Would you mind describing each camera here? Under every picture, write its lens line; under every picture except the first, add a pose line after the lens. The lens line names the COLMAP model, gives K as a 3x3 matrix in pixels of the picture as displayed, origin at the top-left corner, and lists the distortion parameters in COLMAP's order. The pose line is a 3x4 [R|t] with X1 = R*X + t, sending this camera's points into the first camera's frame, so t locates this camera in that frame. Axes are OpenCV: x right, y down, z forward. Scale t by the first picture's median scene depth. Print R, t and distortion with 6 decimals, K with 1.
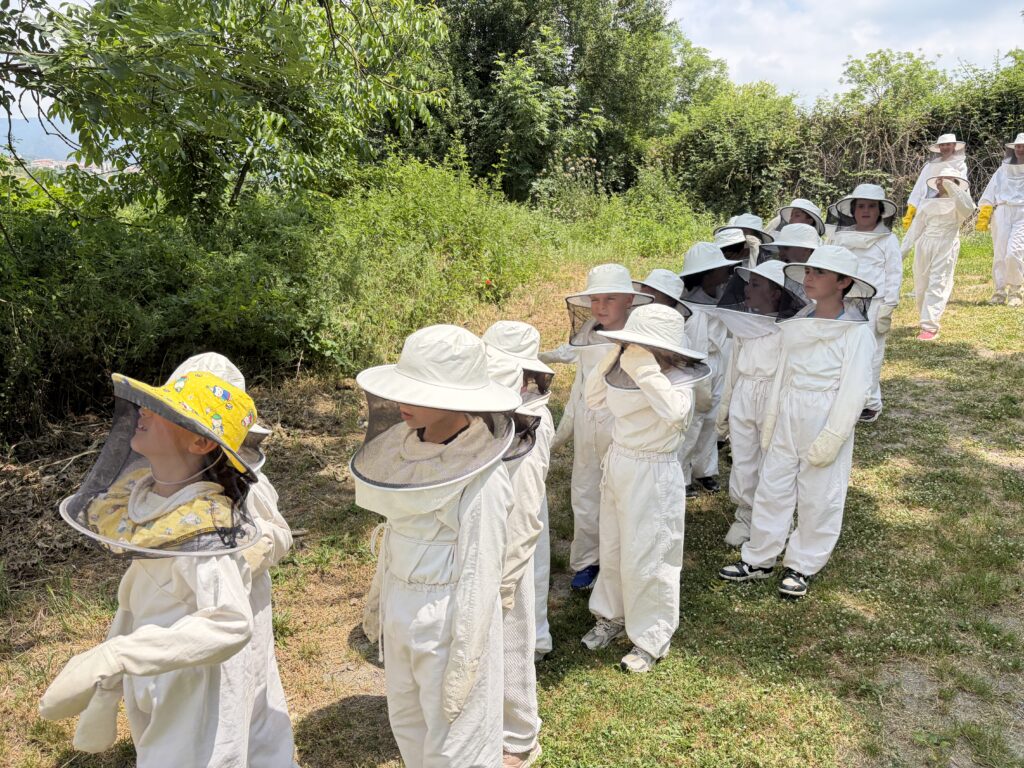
lens RADIAL K [[775.6, 0, 520.4], [0, 775.6, 373.3], [0, 0, 1]] dist [0.040104, -0.044094]
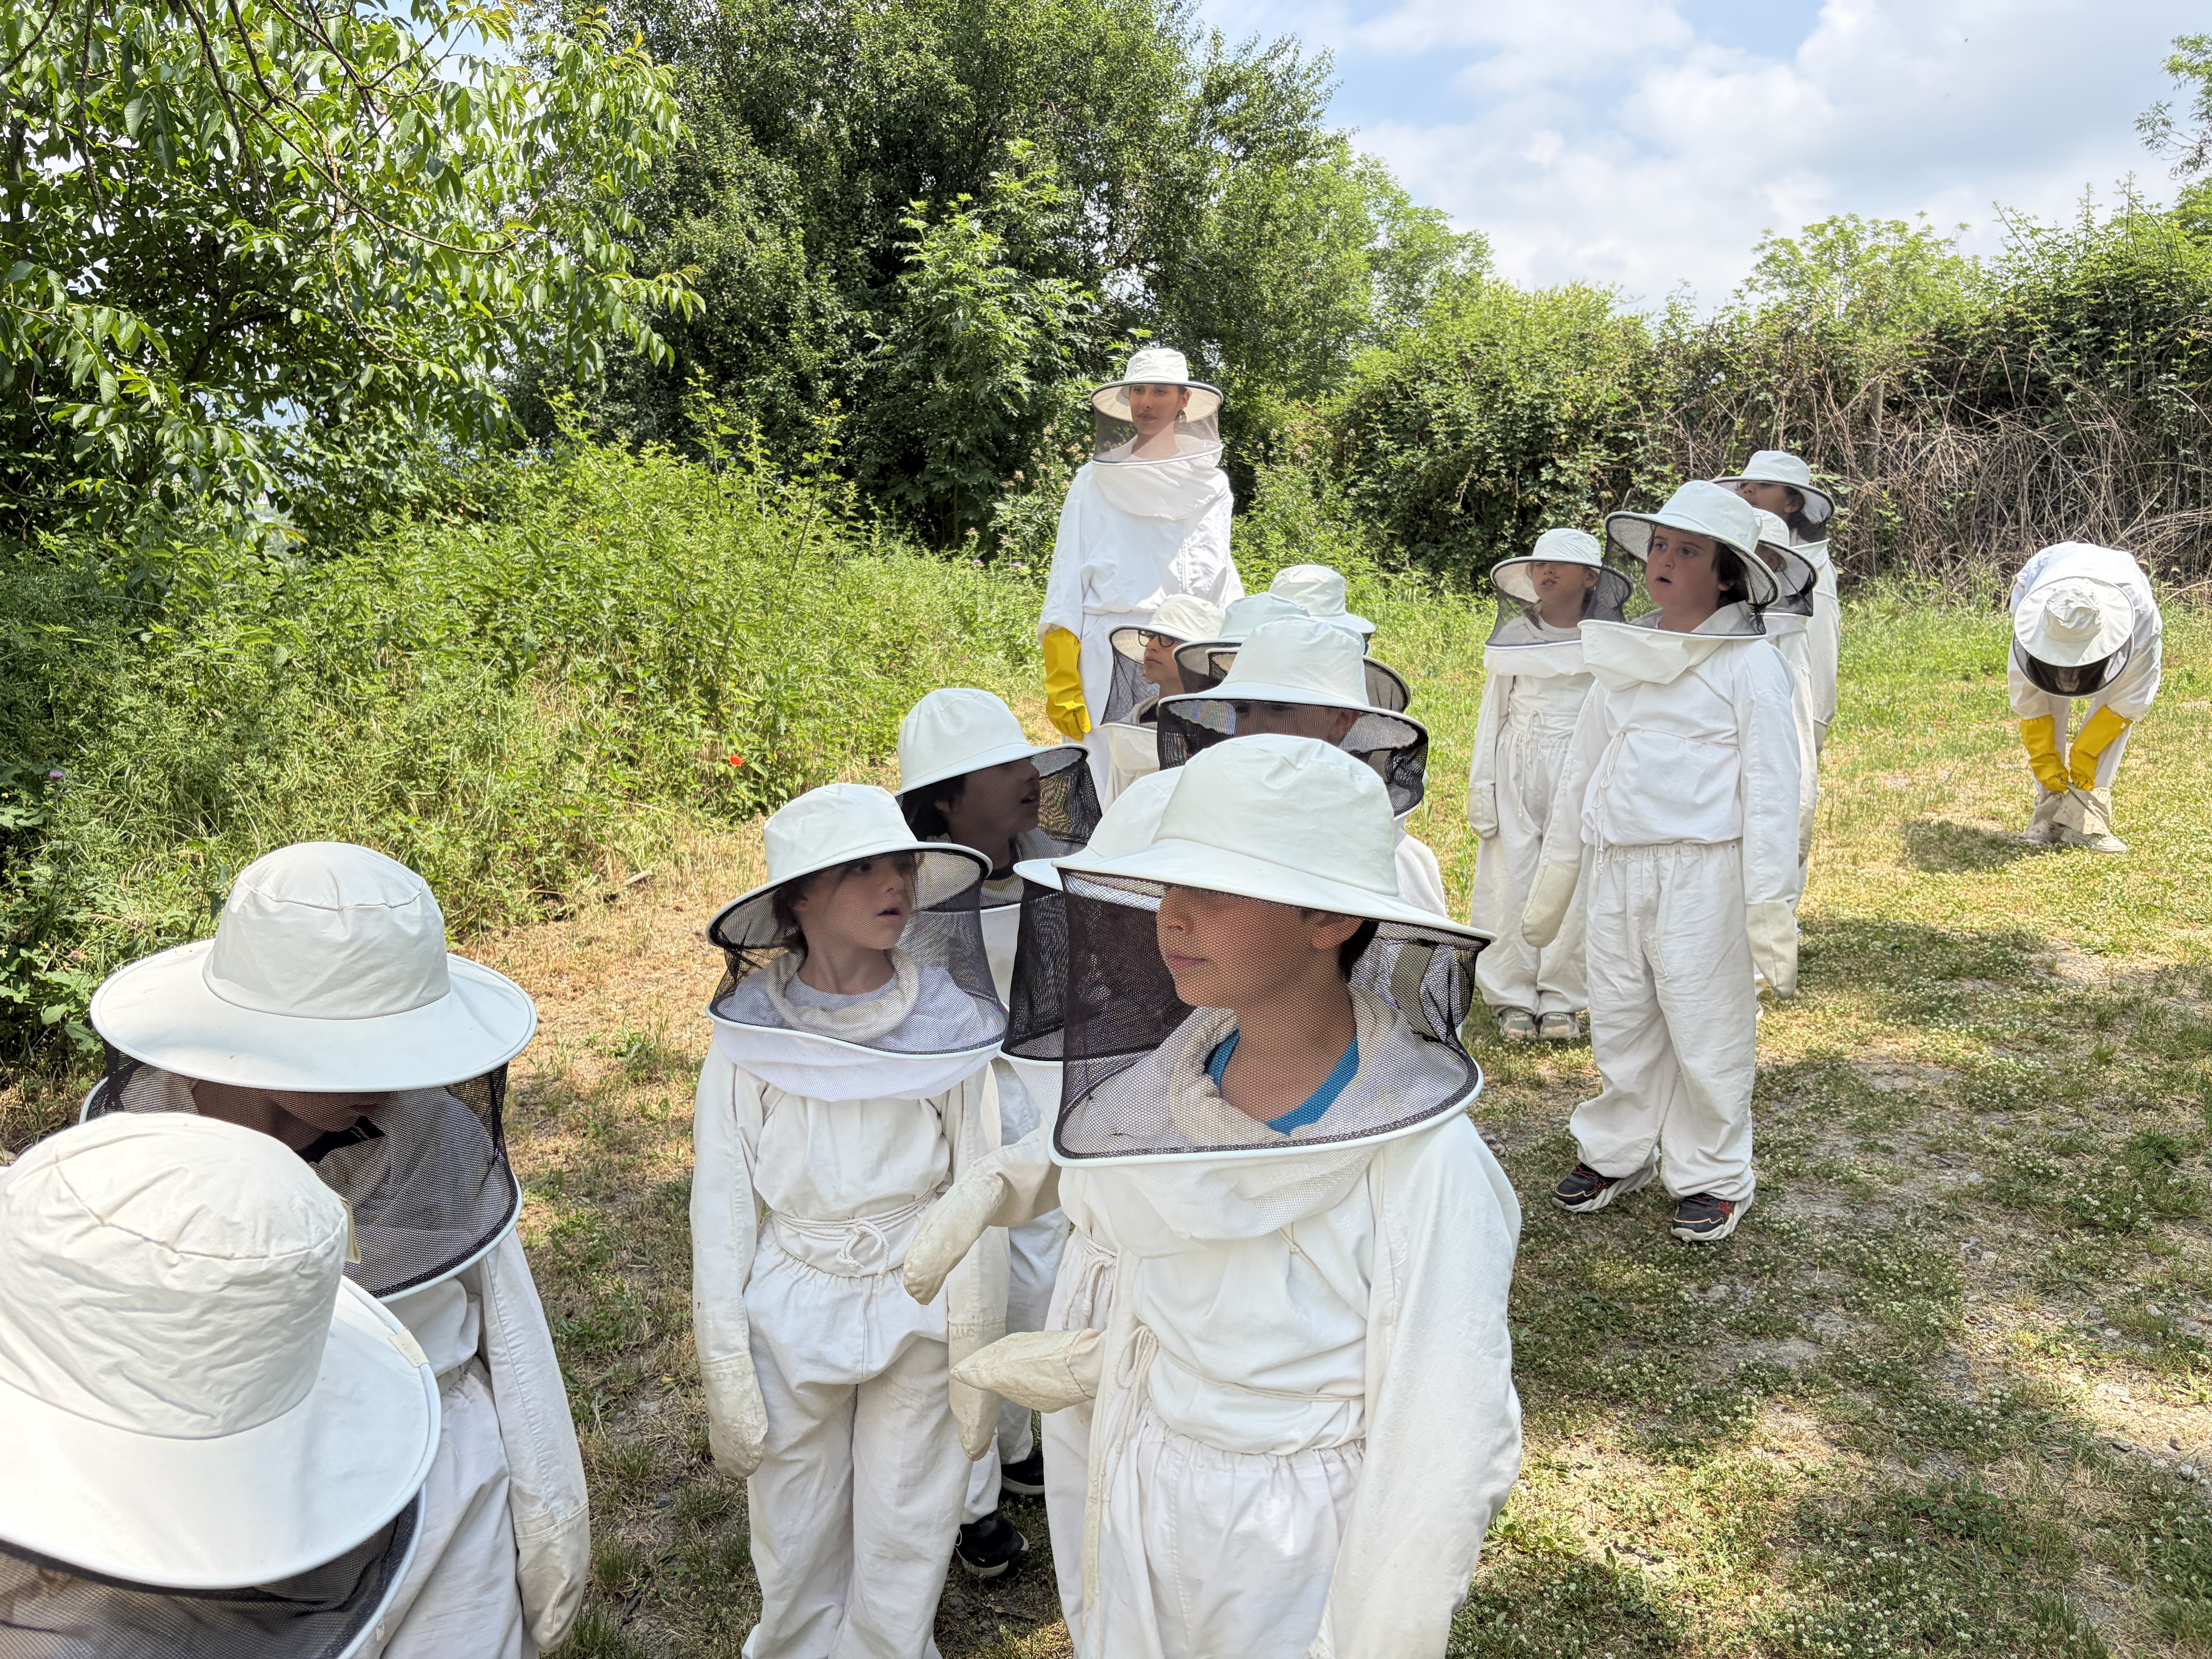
lens RADIAL K [[1675.5, 0, 1089.2], [0, 1675.5, 839.9], [0, 0, 1]] dist [0.040104, -0.044094]
pose [[0.999935, -0.011114, 0.002527, 0.061985], [0.011219, 0.998864, -0.046317, -0.020674], [-0.002009, 0.046342, 0.998924, 0.100427]]
